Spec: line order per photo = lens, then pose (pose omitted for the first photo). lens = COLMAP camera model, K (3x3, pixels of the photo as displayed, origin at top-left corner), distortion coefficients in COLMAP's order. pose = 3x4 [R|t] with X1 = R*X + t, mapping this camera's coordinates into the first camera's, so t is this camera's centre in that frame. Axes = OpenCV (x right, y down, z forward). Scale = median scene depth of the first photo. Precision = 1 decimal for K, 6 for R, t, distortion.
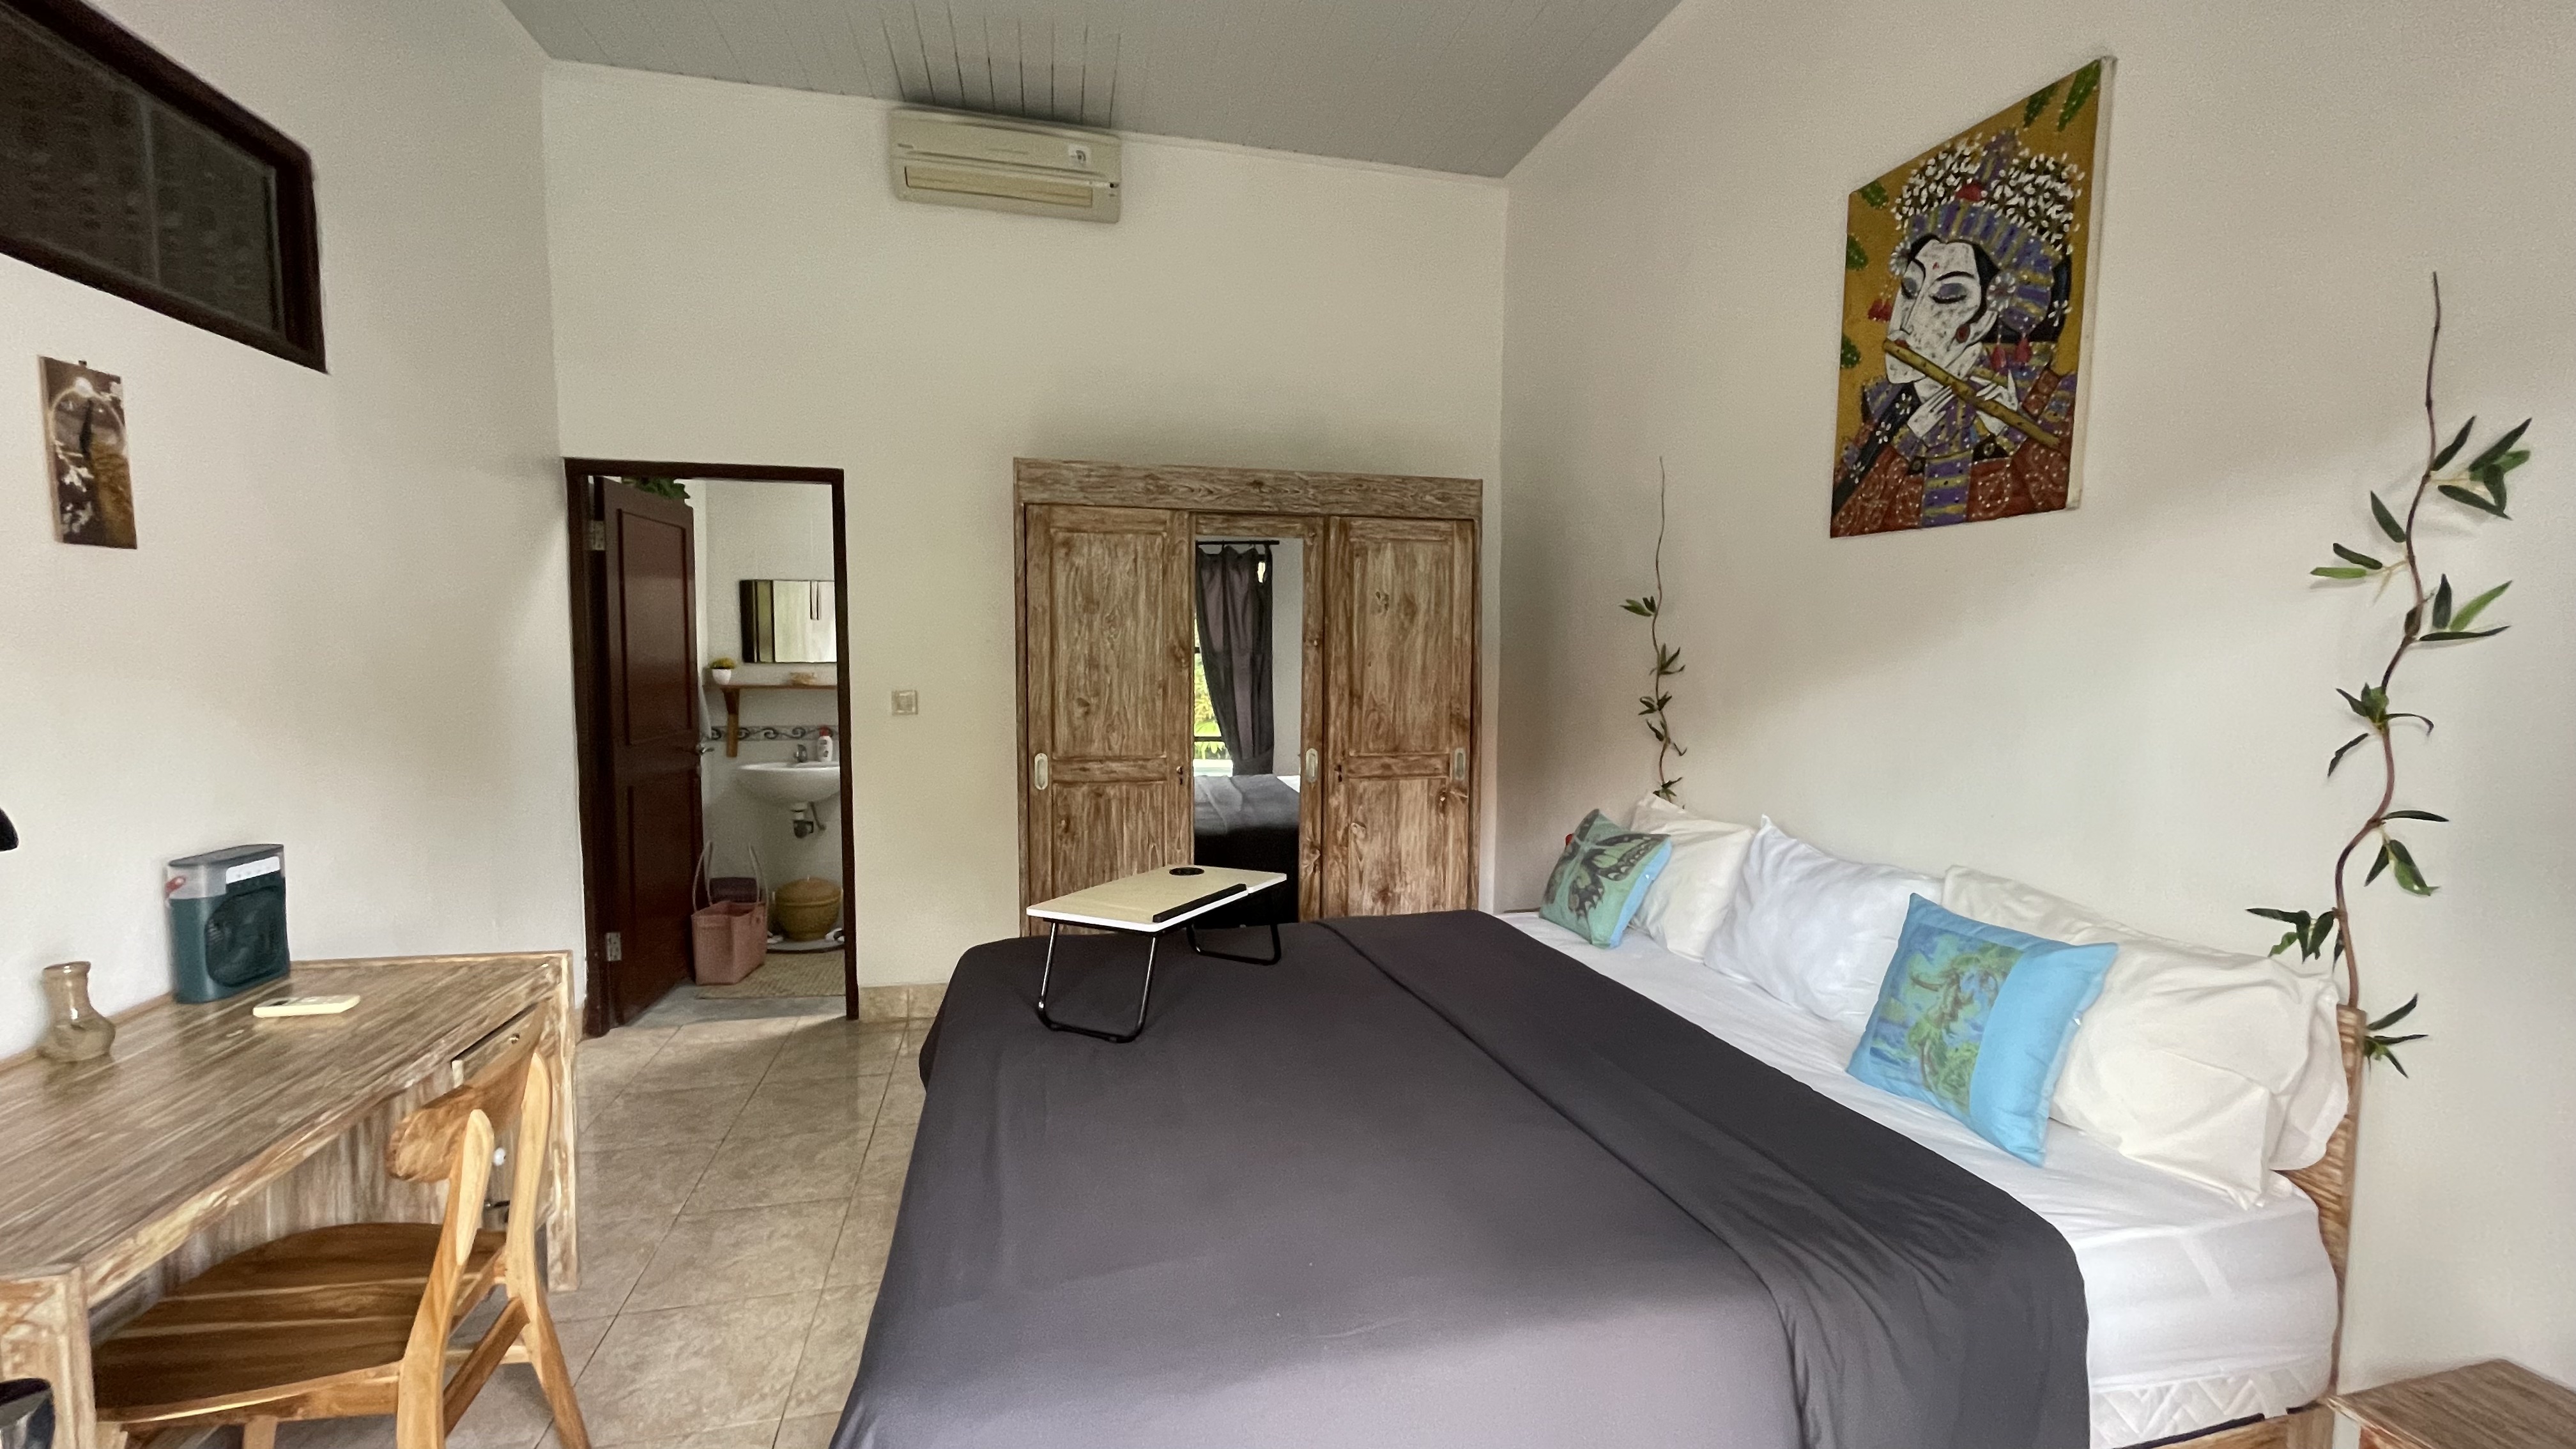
lens RADIAL K [[958.2, 0, 1299.5], [0, 958.2, 714.6], [0, 0, 1]] dist [0.000836, 0.000096]
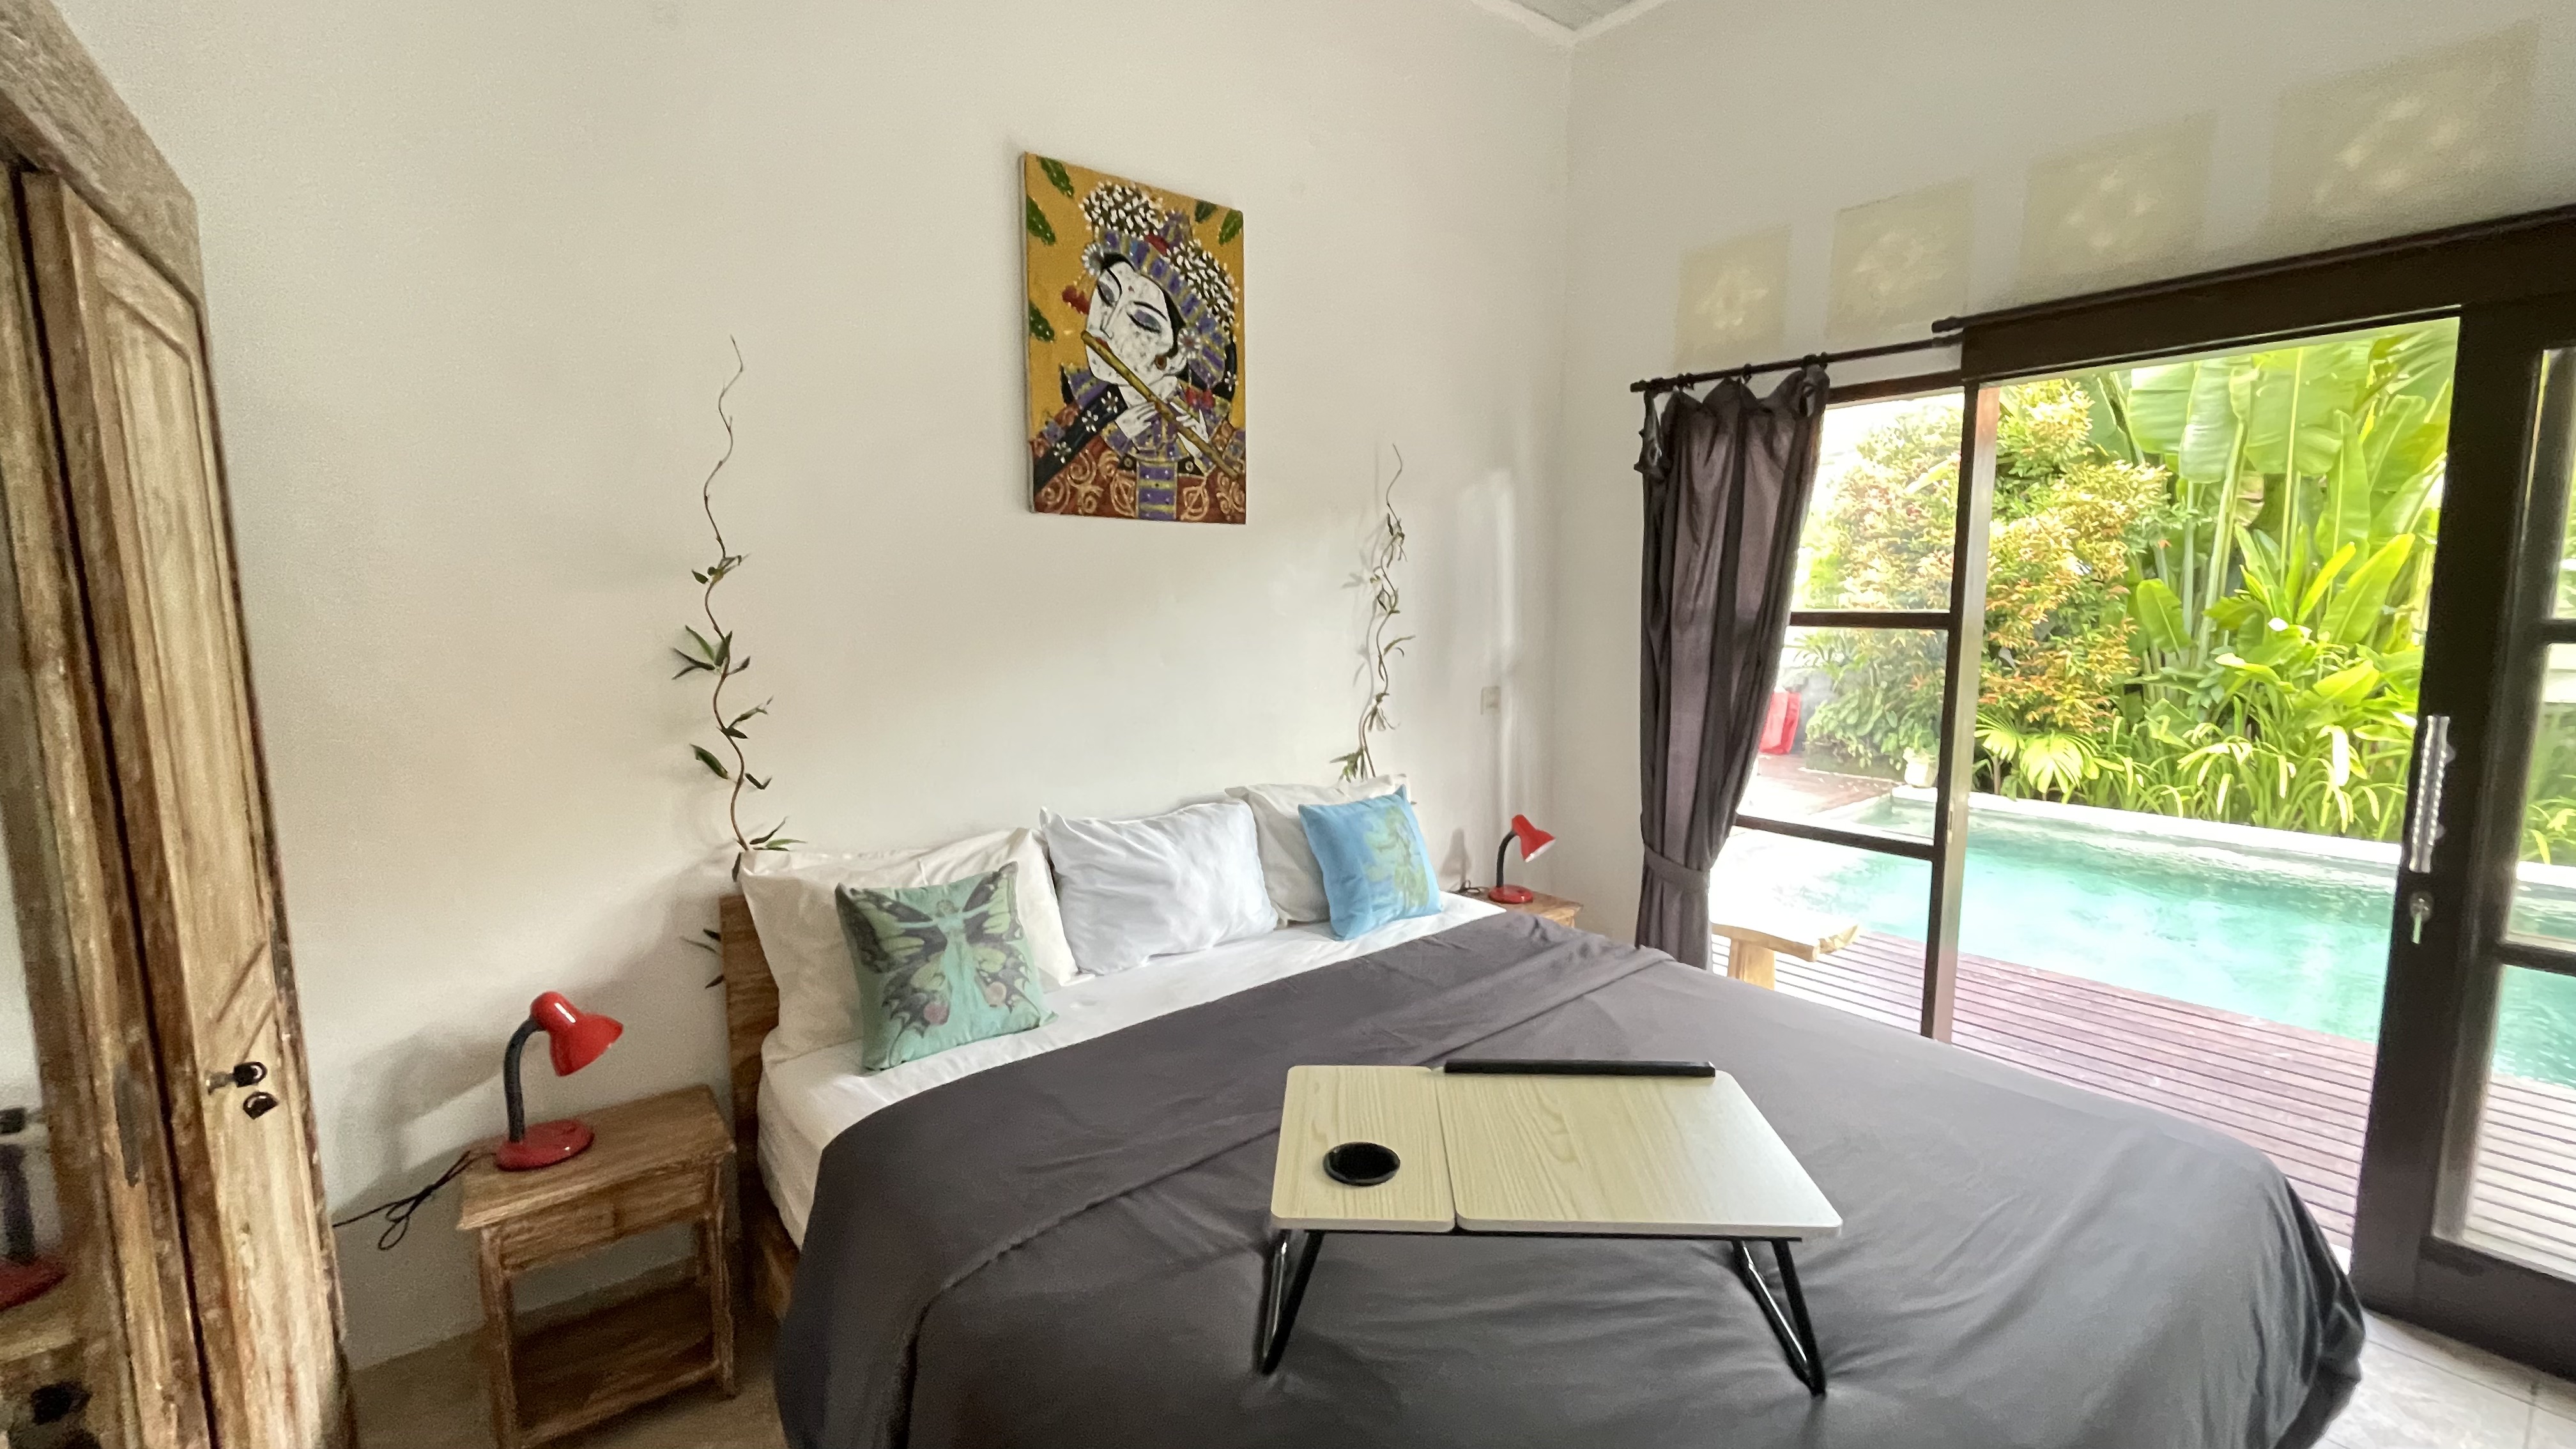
lens RADIAL K [[1075.5, 0, 1288.0], [0, 1075.5, 724.5], [0, 0, 1]] dist [0.000125, 0.000635]
pose [[-0.375567, -0.118849, 0.919143, -0.666245], [0.067240, 0.985636, 0.154921, -0.146523], [-0.924353, 0.119986, -0.362181, 1.394635]]
